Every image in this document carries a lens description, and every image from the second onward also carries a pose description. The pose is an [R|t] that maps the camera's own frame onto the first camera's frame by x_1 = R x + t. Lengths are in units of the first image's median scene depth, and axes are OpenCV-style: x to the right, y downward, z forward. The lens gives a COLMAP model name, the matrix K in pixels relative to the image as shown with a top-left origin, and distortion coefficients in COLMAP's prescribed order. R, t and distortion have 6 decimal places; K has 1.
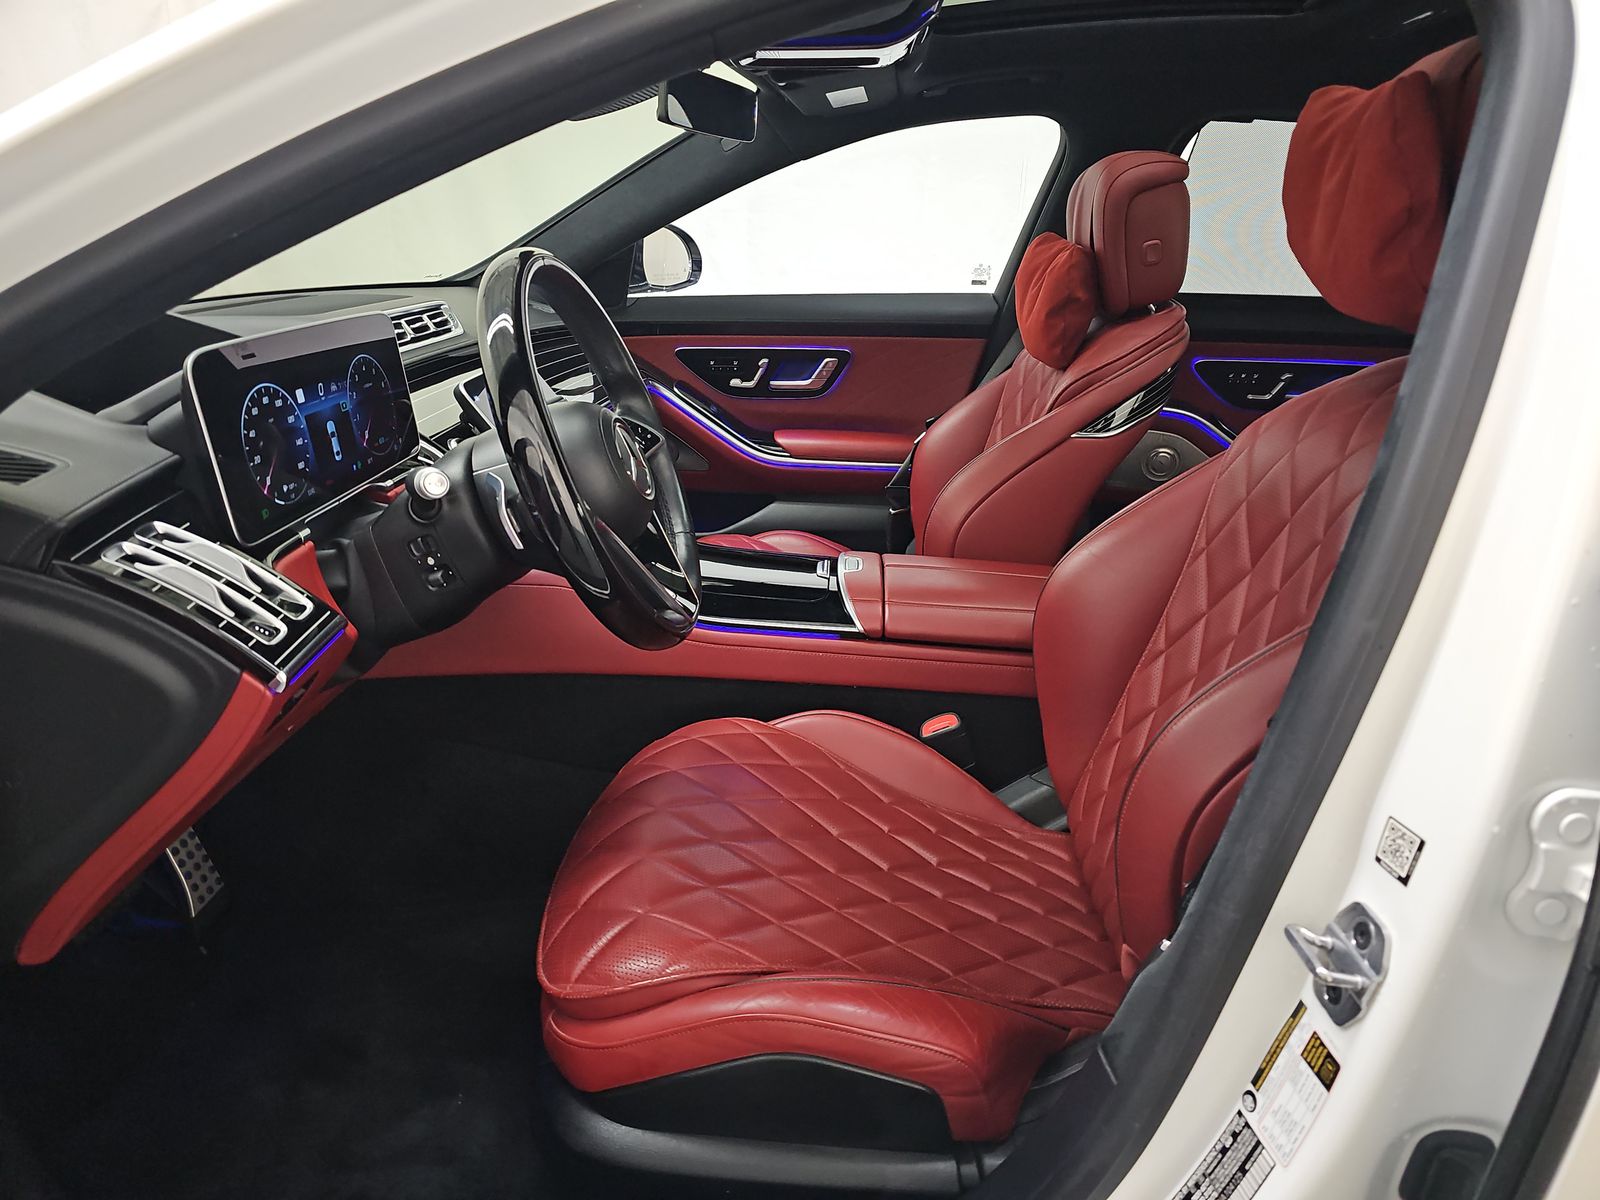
lens RADIAL K [[1060.3, 0, 809.2], [0, 1060.3, 595.4], [0, 0, 1]] dist [0.060631, -0.050656]
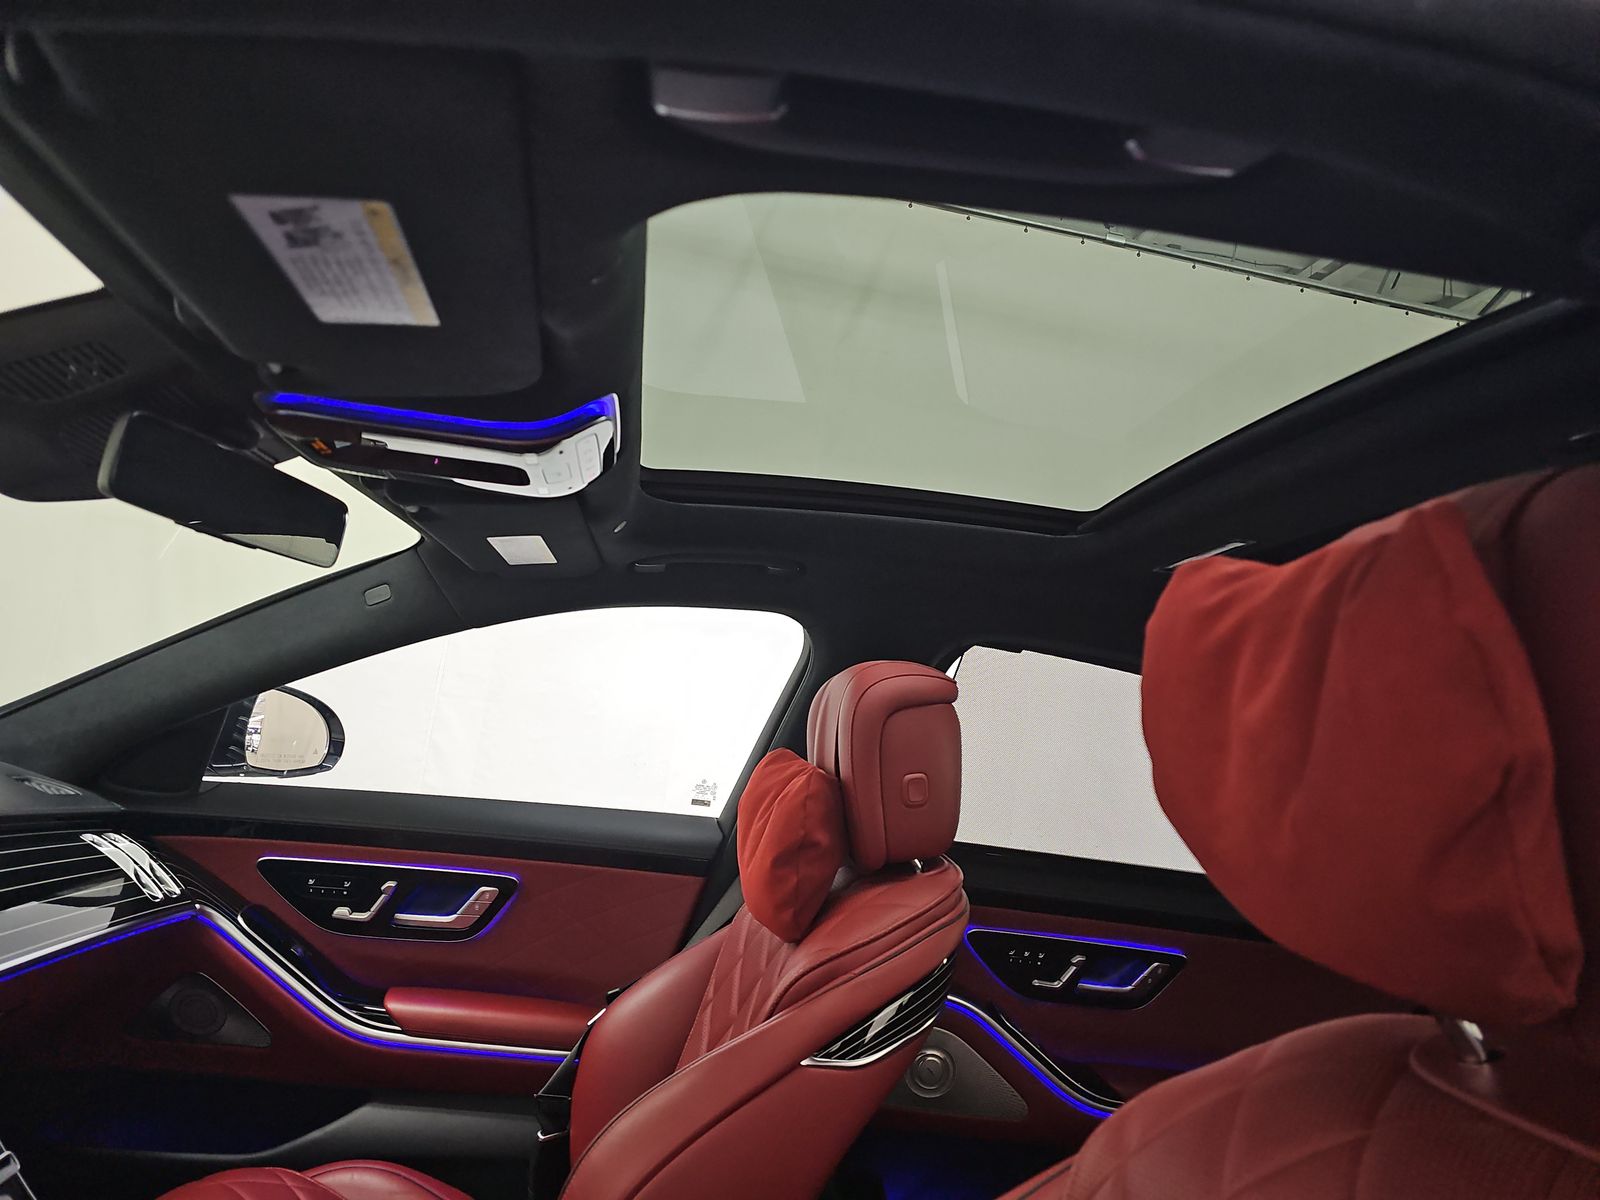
lens RADIAL K [[1060.3, 0, 809.2], [0, 1060.3, 595.4], [0, 0, 1]] dist [0.060631, -0.050656]
pose [[0.973581, 0.127862, 0.189183, 0.077666], [-0.029066, 0.891173, -0.452731, -0.088005], [-0.226482, 0.435271, 0.871346, 0.267075]]
